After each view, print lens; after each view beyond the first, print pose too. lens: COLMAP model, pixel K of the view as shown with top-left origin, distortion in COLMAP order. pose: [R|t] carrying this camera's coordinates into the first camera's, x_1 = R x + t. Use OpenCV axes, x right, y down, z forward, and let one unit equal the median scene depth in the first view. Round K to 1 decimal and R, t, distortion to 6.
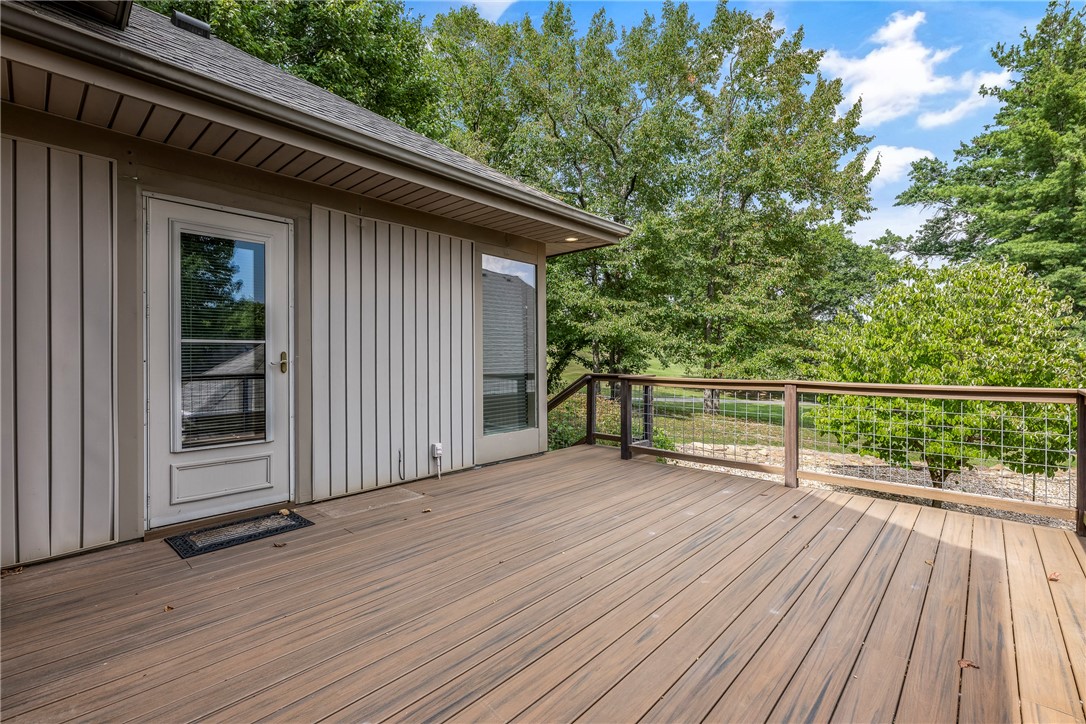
lens RADIAL K [[476.0, 0, 543.0], [0, 476.0, 362.0], [0, 0, 1]] dist [0.001882, 0.000243]
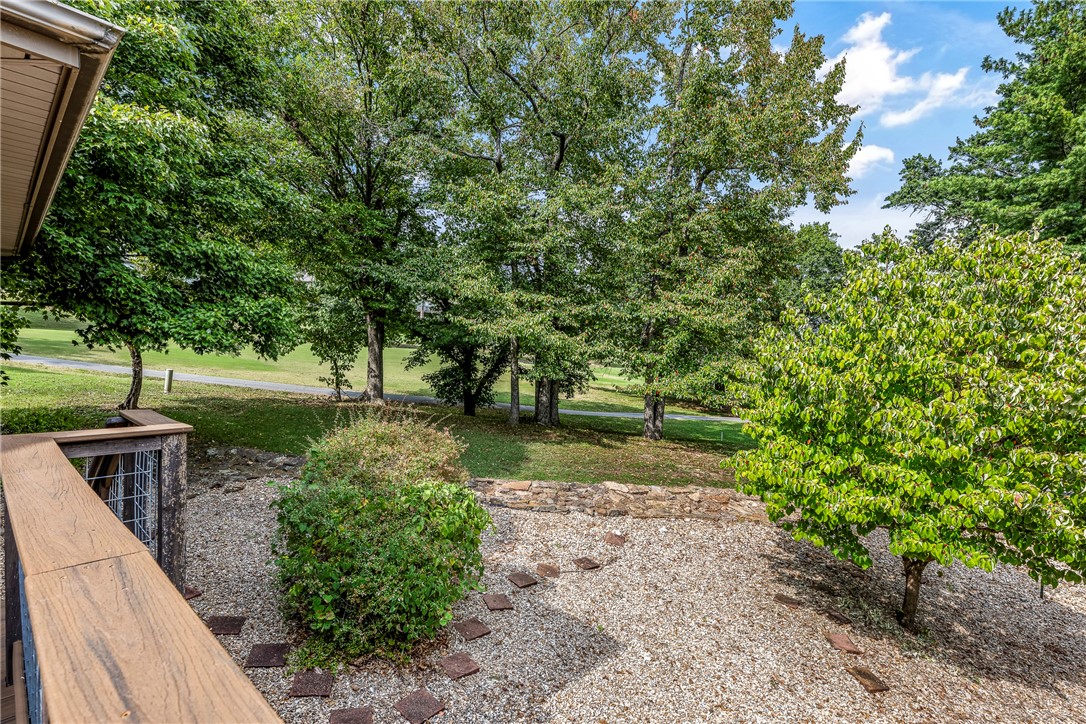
lens RADIAL K [[485.6, 0, 549.1], [0, 485.6, 377.2], [0, 0, 1]] dist [-0.000061, 0.000681]
pose [[0.998960, 0.026503, 0.037101, 0.148100], [-0.027274, 0.999419, 0.020428, -0.008510], [-0.036538, -0.021419, 0.999103, 0.178345]]
